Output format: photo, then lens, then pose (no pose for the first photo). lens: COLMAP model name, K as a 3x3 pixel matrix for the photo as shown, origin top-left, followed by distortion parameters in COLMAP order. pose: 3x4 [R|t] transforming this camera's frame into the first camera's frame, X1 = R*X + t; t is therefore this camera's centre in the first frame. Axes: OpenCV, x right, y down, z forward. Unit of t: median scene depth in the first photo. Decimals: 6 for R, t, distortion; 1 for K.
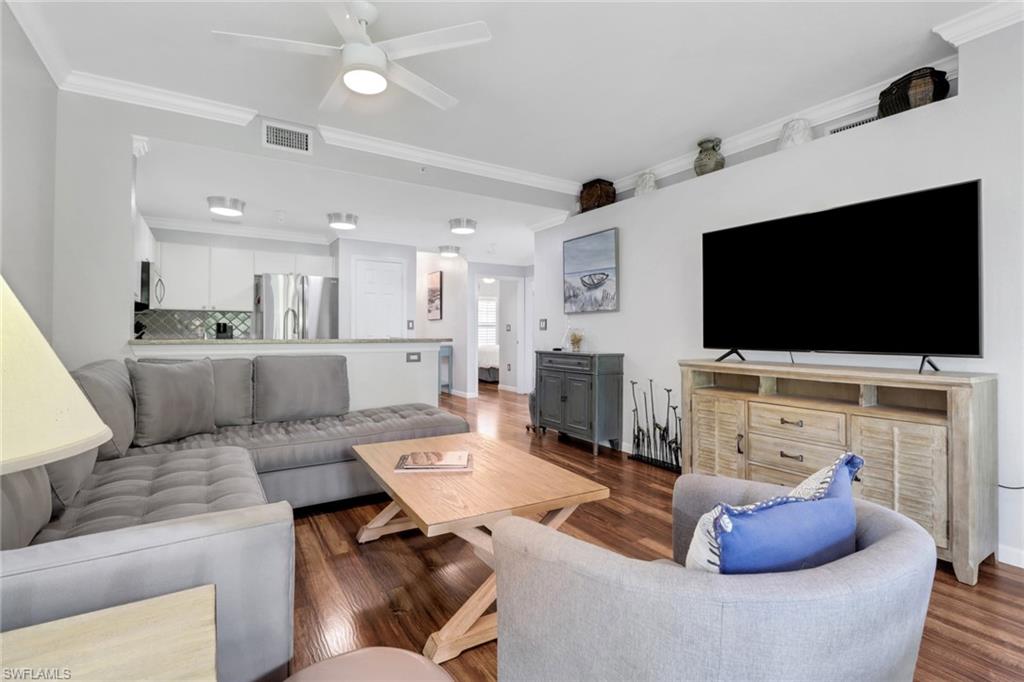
lens RADIAL K [[480.2, 0, 508.6], [0, 480.2, 329.6], [0, 0, 1]] dist [0.012794, -0.011329]
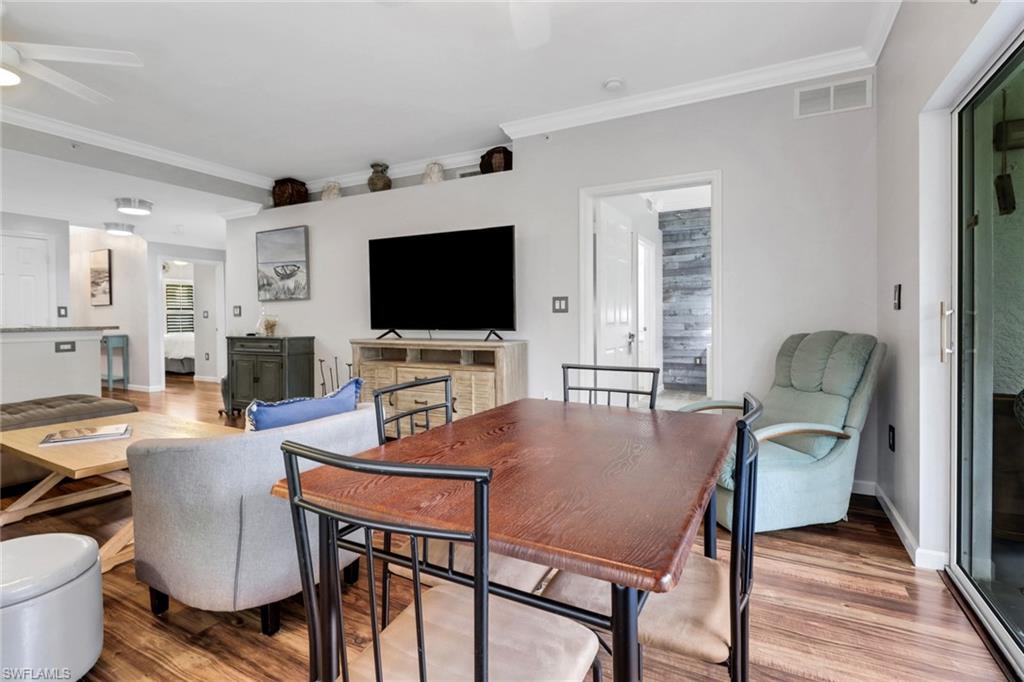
lens RADIAL K [[474.9, 0, 513.8], [0, 474.9, 323.5], [0, 0, 1]] dist [0.032617, -0.018456]
pose [[0.854724, -0.017140, 0.518800, 0.054475], [0.007761, 0.999765, 0.020245, -0.000170], [-0.519025, -0.013277, 0.854656, -0.220551]]
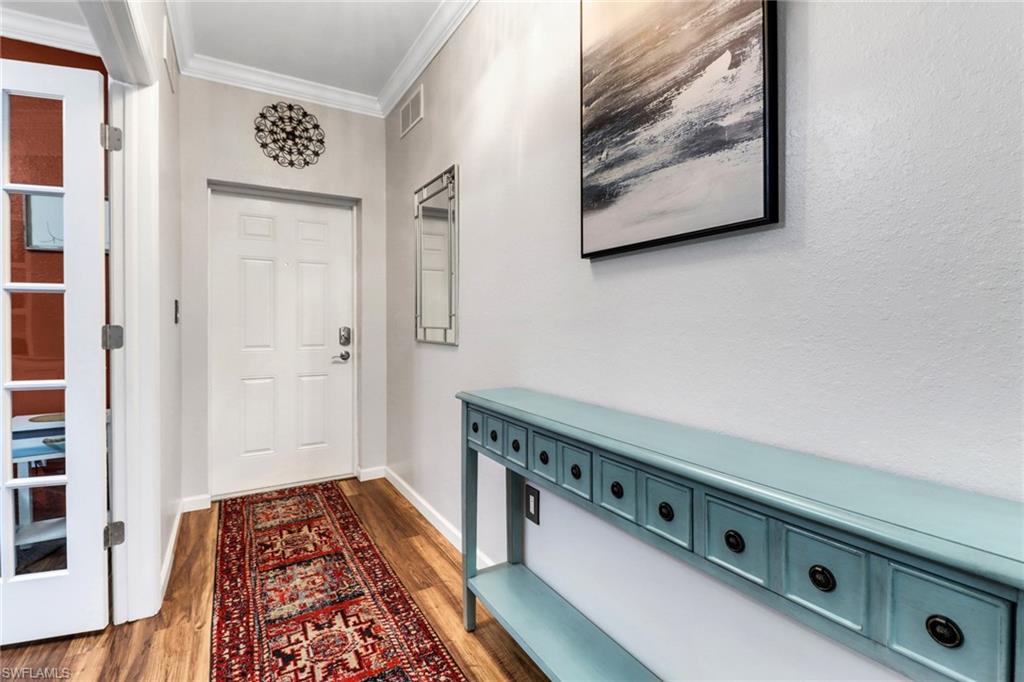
lens RADIAL K [[480.2, 0, 508.6], [0, 480.2, 329.6], [0, 0, 1]] dist [0.012794, -0.011329]
pose [[0.999876, -0.003478, -0.015330, -0.366907], [0.003753, 0.999832, 0.017940, 0.004030], [0.015265, -0.017996, 0.999722, 1.609589]]
